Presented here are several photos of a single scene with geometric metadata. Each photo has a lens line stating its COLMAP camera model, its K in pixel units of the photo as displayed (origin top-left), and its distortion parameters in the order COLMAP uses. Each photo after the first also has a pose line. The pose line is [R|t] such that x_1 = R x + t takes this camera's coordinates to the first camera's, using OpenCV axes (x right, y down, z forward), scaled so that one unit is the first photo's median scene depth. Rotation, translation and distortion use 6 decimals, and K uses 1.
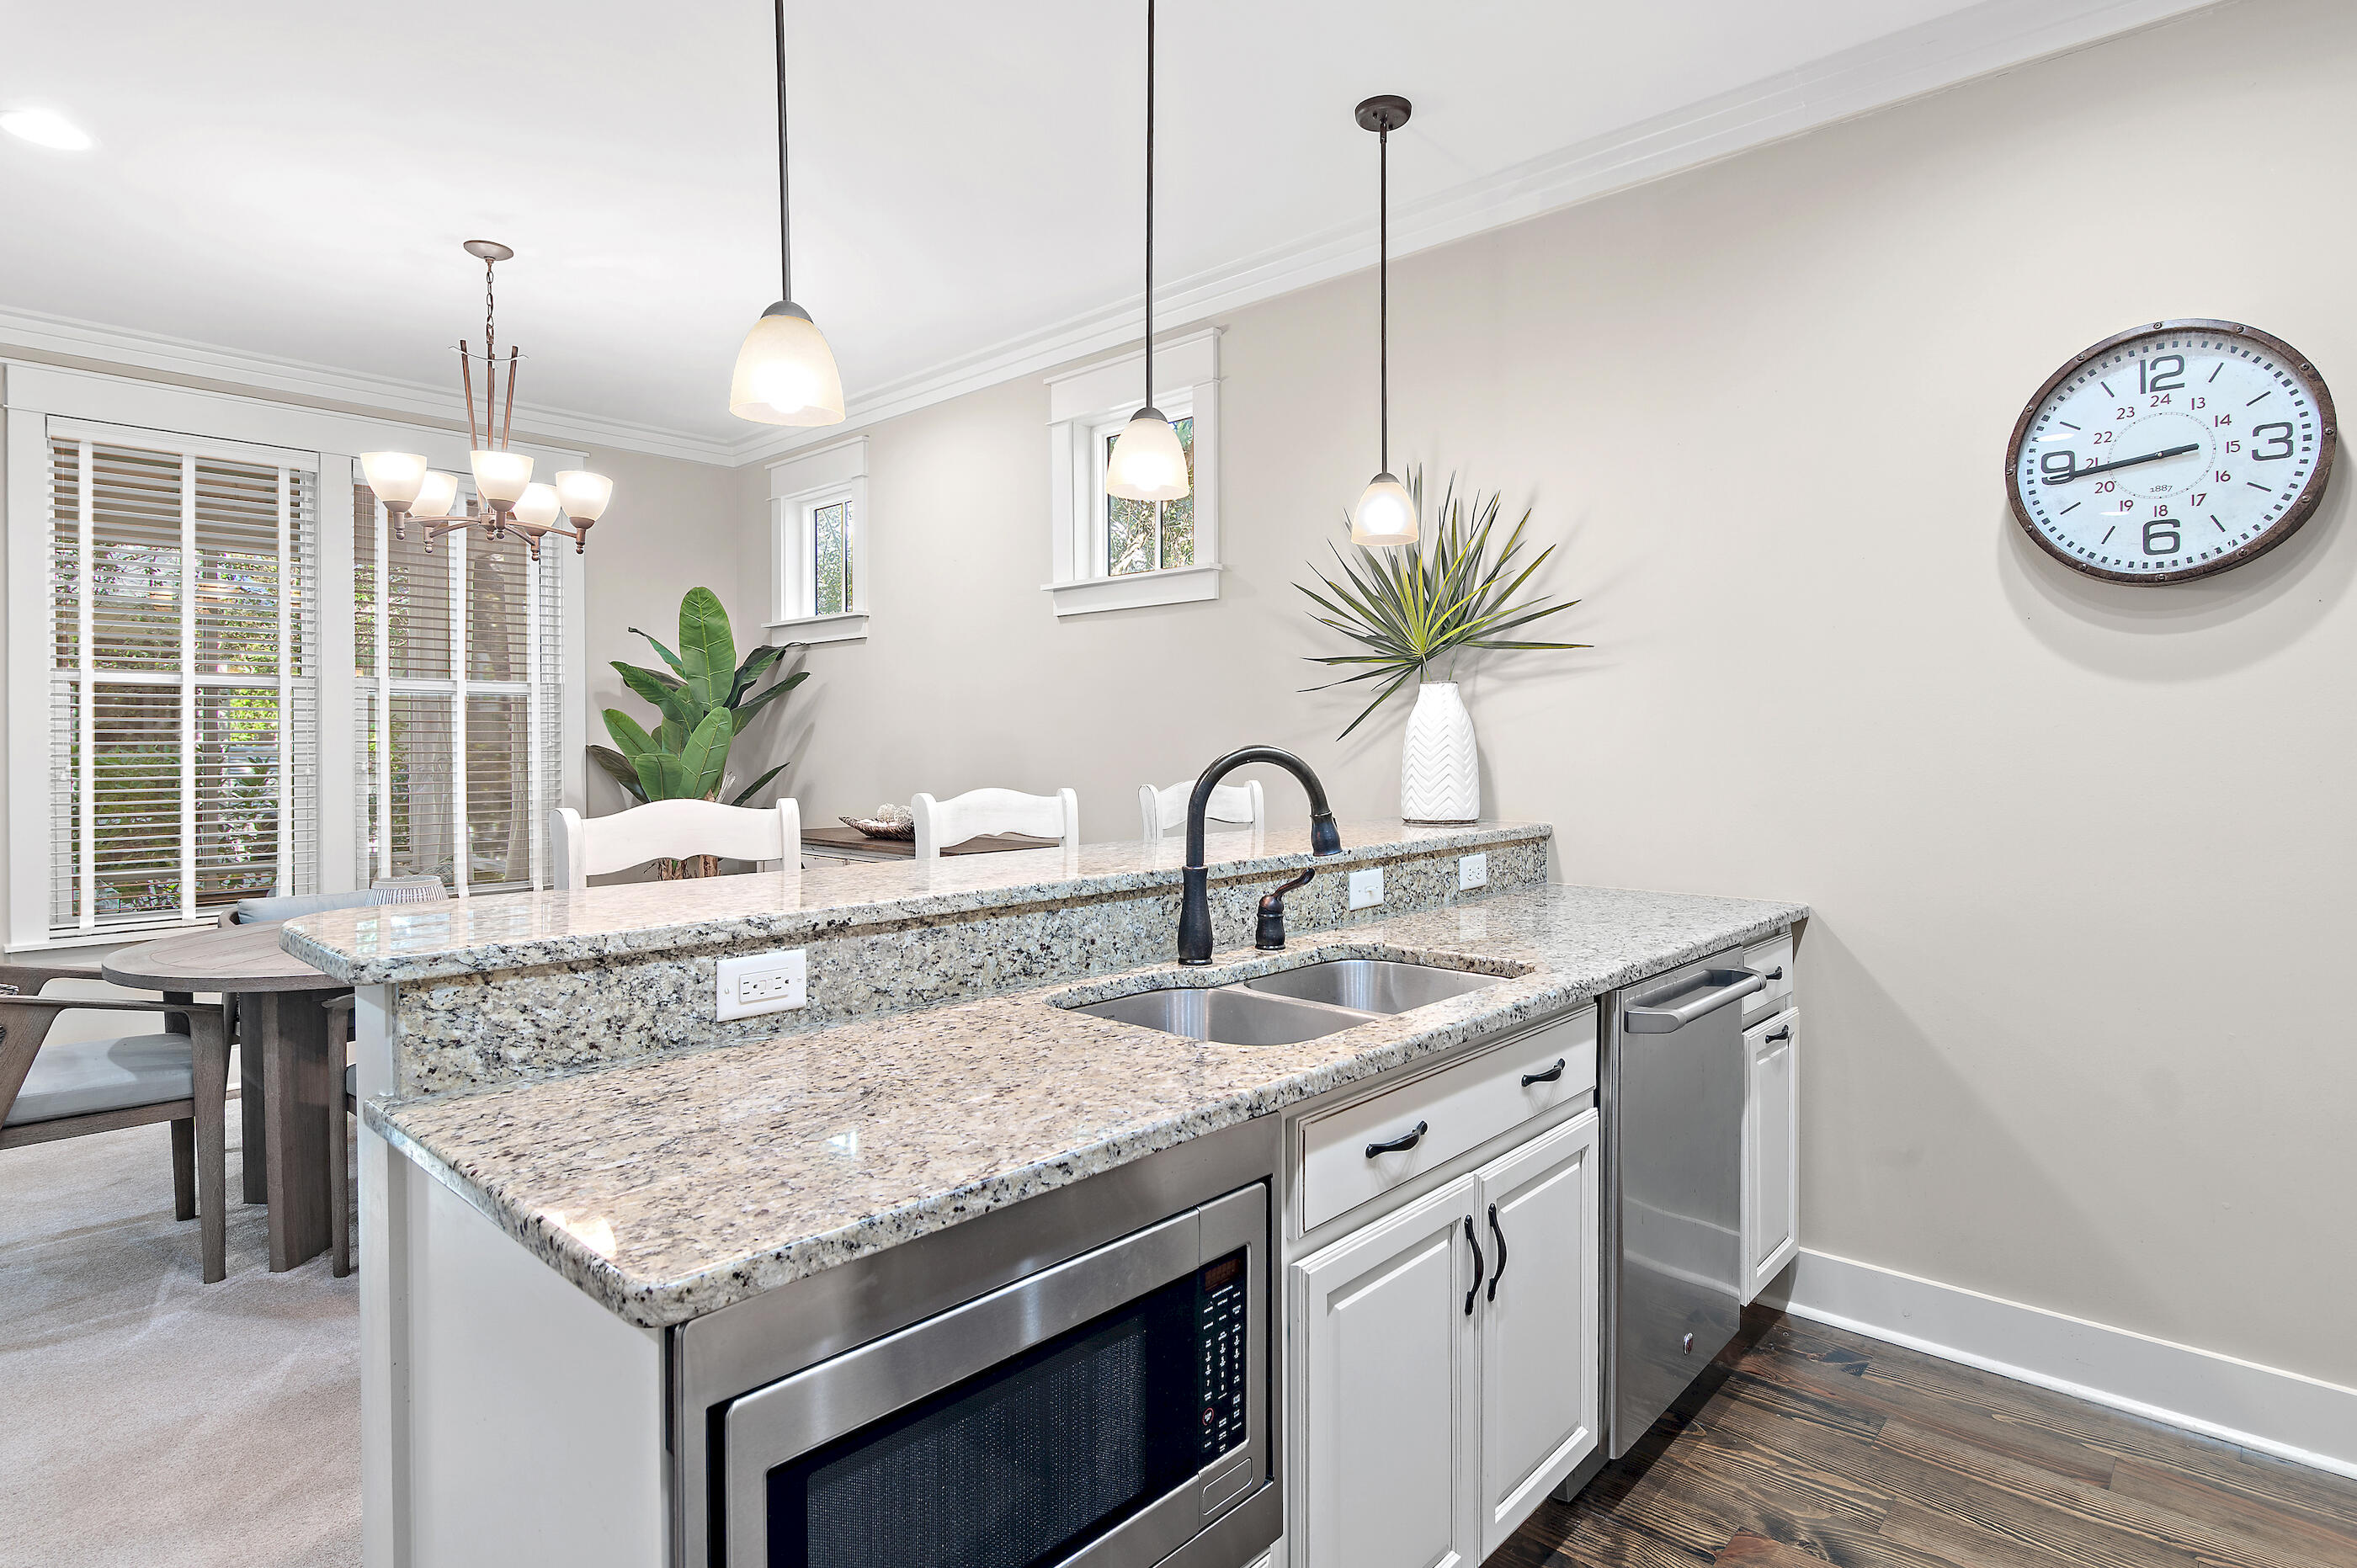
lens RADIAL K [[1181.1, 0, 1176.4], [0, 1181.1, 730.2], [0, 0, 1]] dist [-0.020738, 0.000284]
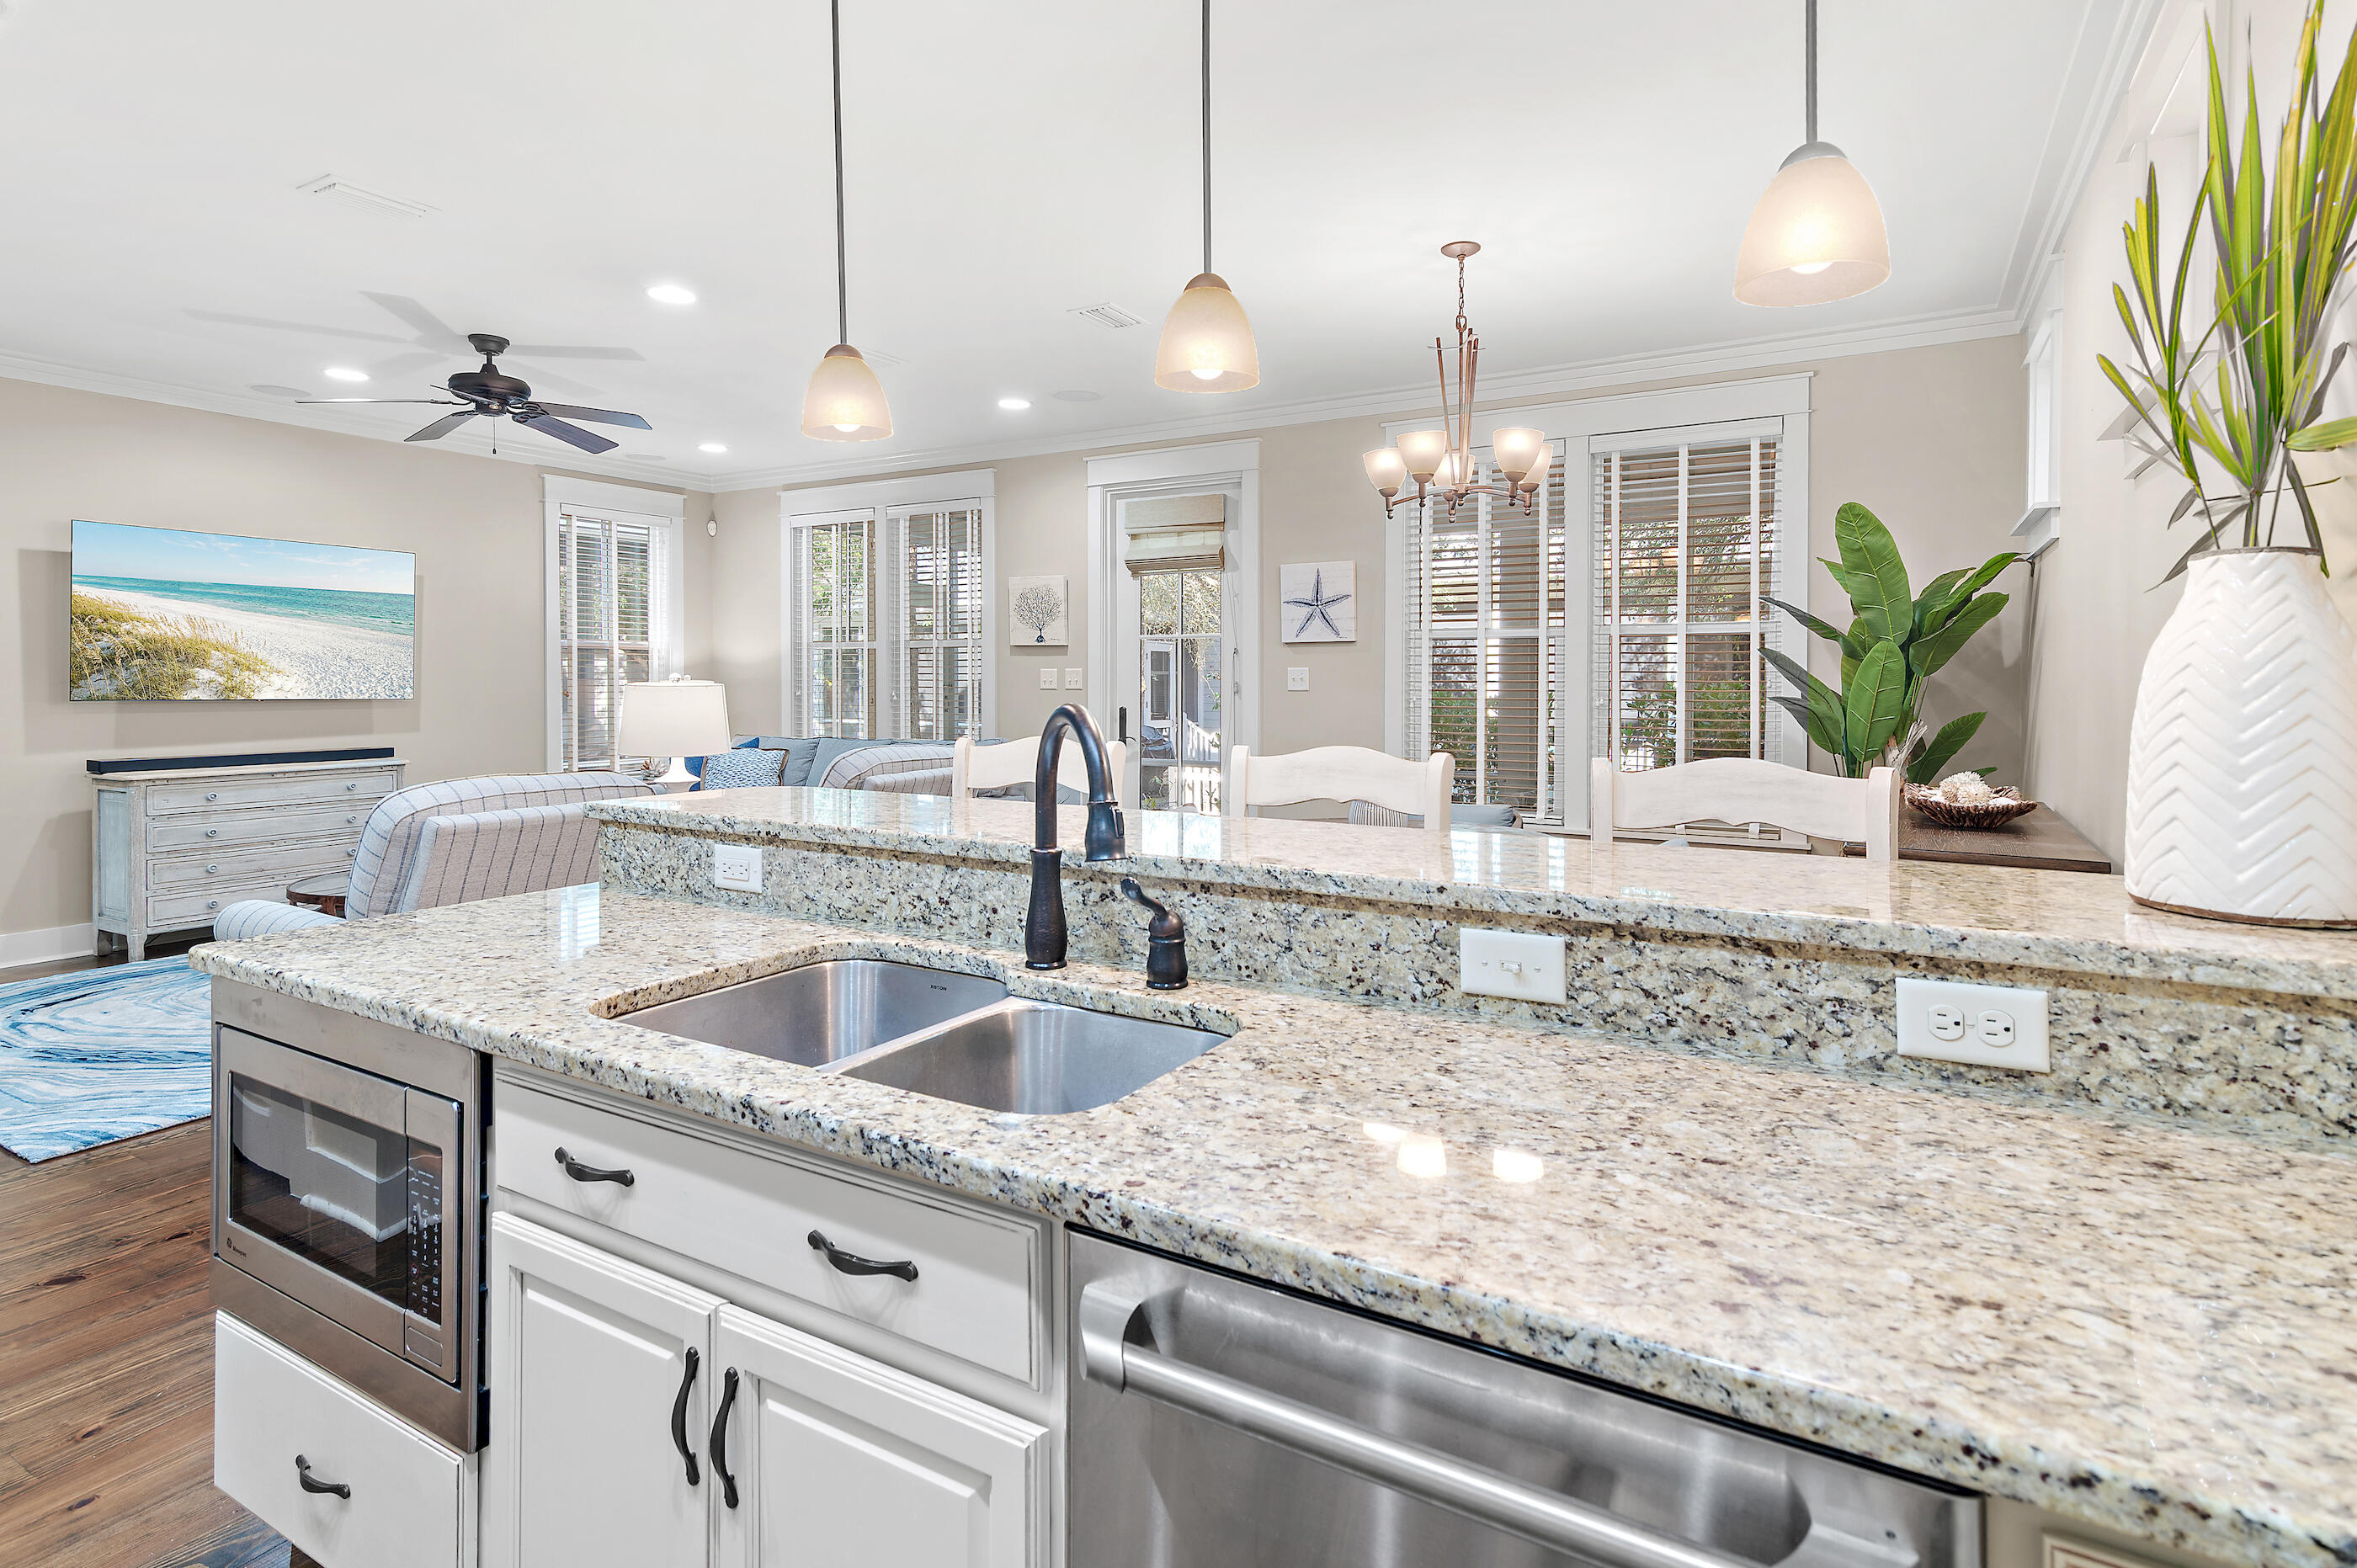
lens RADIAL K [[1154.5, 0, 1185.1], [0, 1154.5, 681.2], [0, 0, 1]] dist [-0.000625, -0.000801]
pose [[0.226599, 0.003920, -0.973980, 0.715315], [0.009497, 0.999935, 0.006234, -0.003982], [0.973942, -0.010663, 0.226547, 0.799733]]
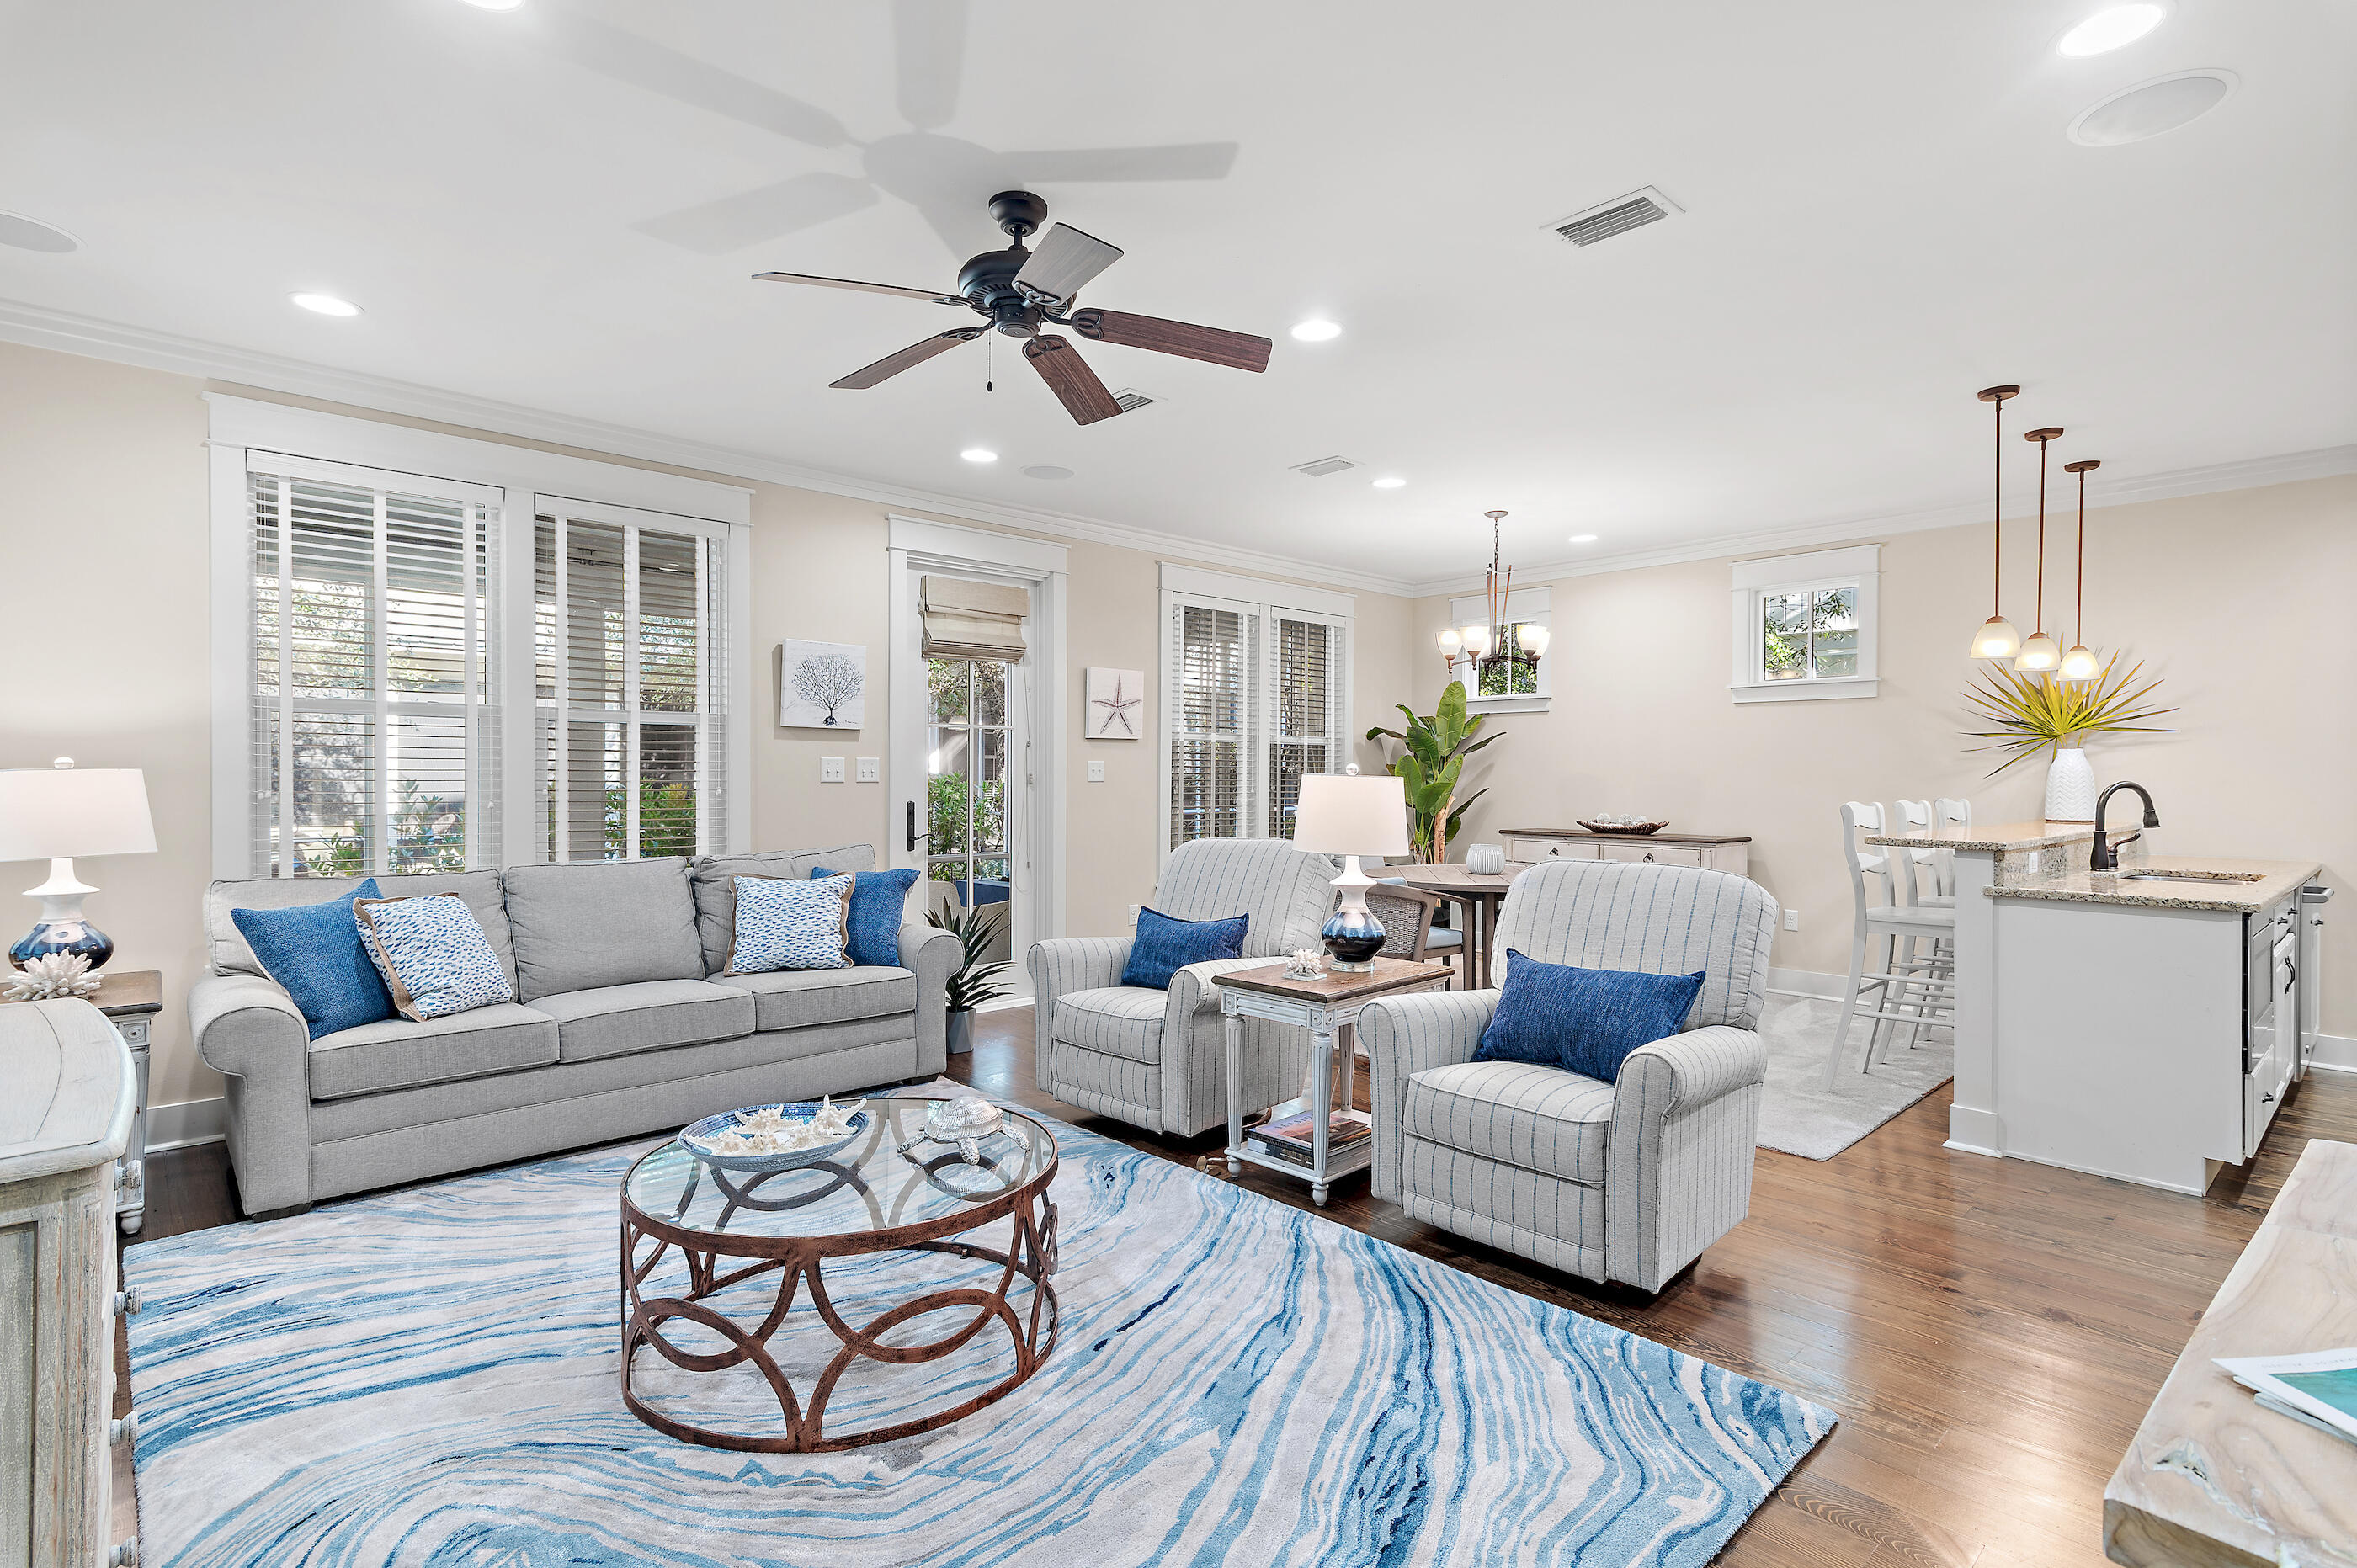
lens RADIAL K [[1175.1, 0, 1178.5], [0, 1175.1, 784.0], [0, 0, 1]] dist [0.076751, -0.000515]
pose [[0.998988, 0.006366, -0.044518, -1.636096], [-0.005308, 0.999701, 0.023853, -0.031416], [0.044657, -0.023593, 0.998724, -1.504087]]
